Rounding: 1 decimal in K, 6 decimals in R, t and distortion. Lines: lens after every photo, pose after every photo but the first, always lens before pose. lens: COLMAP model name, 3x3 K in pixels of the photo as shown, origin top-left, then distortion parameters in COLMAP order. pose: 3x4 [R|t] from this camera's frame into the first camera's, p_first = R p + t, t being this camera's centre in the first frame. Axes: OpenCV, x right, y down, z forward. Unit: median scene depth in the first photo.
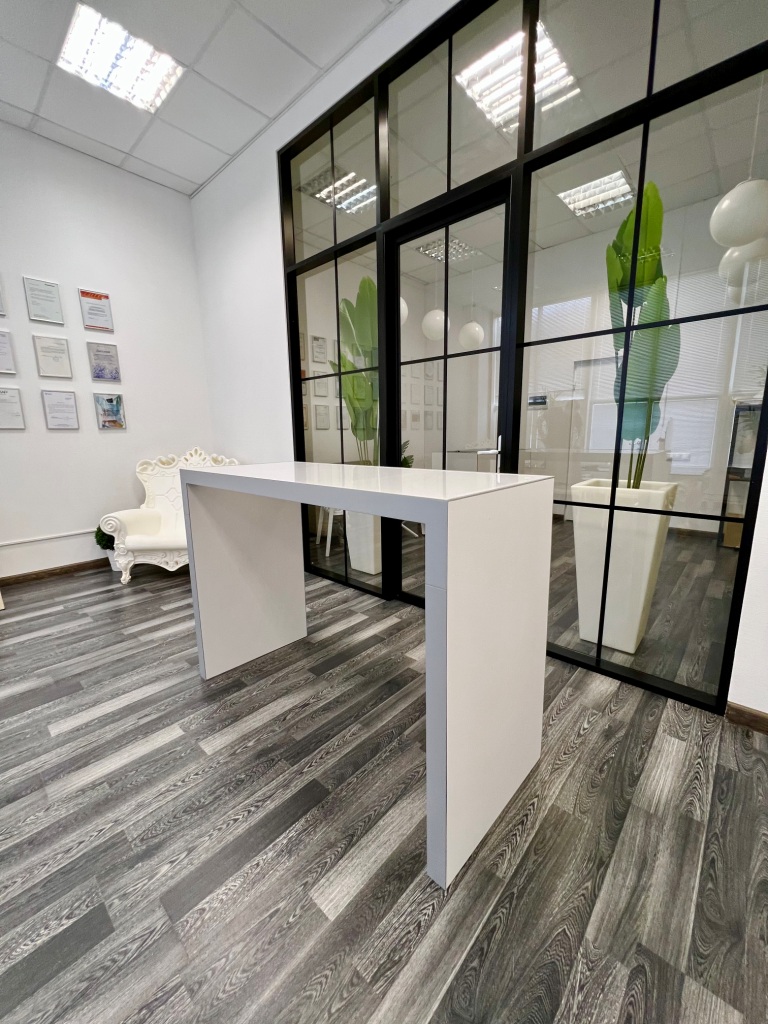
lens RADIAL K [[409.7, 0, 388.8], [0, 409.7, 512.2], [0, 0, 1]] dist [-0.002702, 0.000499]
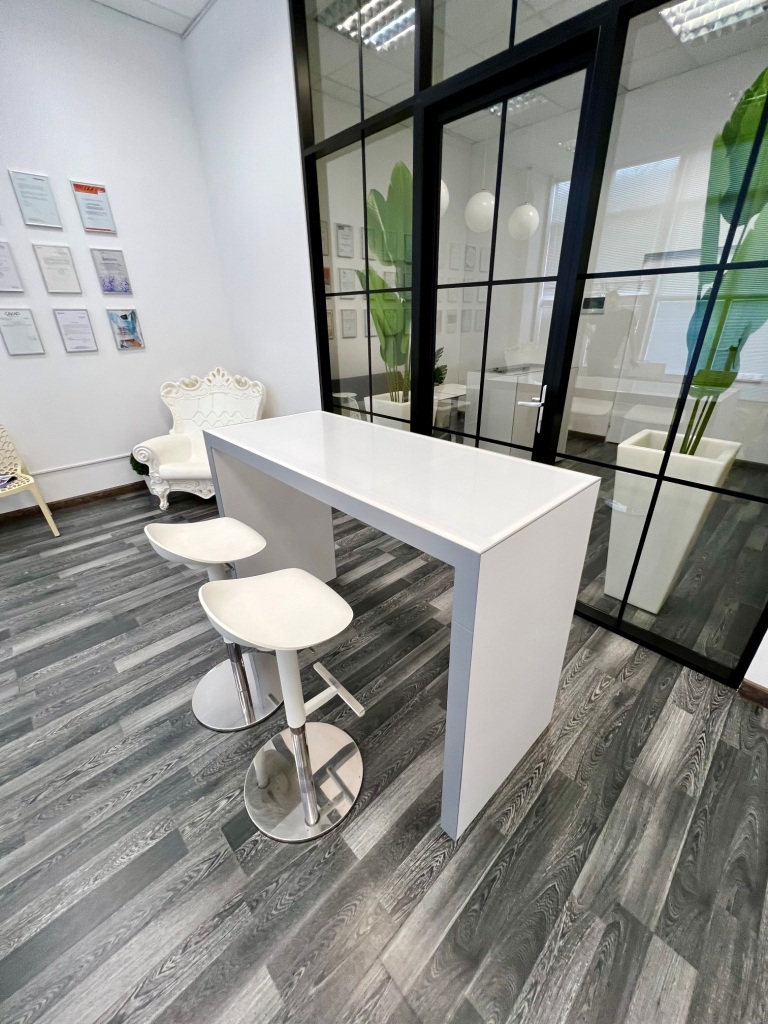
lens RADIAL K [[409.7, 0, 388.7], [0, 409.7, 511.8], [0, 0, 1]] dist [-0.002702, 0.000499]
pose [[0.997390, 0.030826, -0.065284, -0.003650], [-0.013320, 0.967308, 0.253255, -0.187905], [0.070957, -0.251725, 0.965194, 0.054524]]
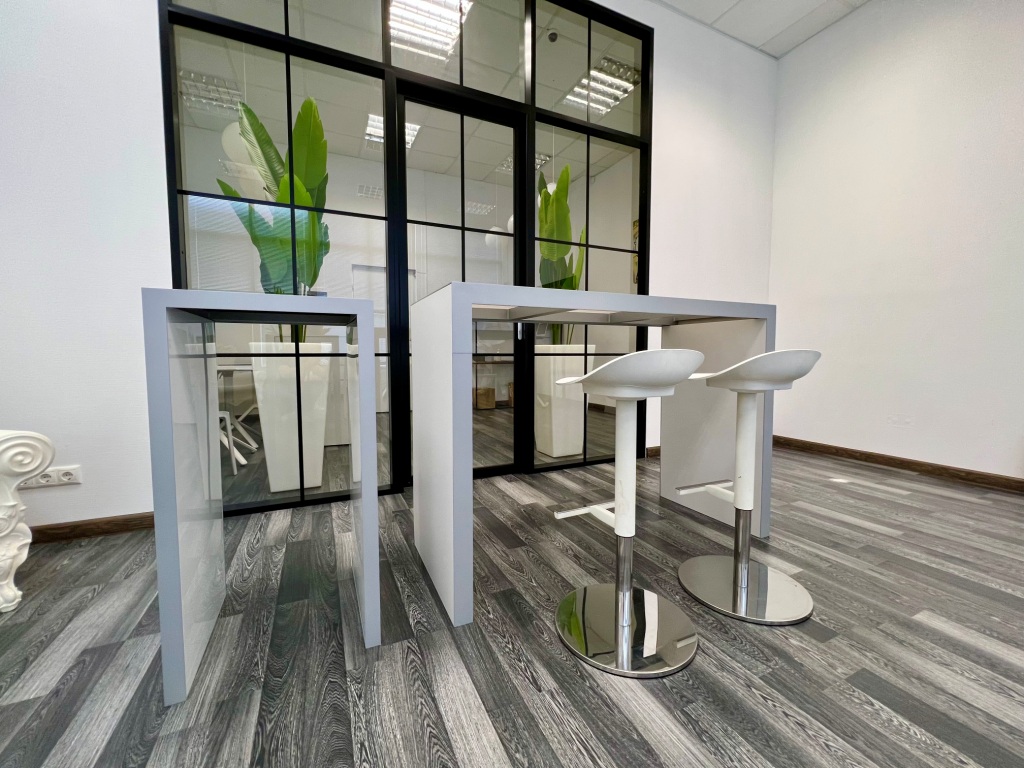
lens RADIAL K [[409.7, 0, 510.0], [0, 409.7, 381.7], [0, 0, 1]] dist [-0.002702, 0.000499]
pose [[0.391591, -0.049668, 0.918798, -1.177206], [0.170555, 0.985156, -0.019435, 0.082474], [-0.904195, 0.164316, 0.394249, 0.765274]]
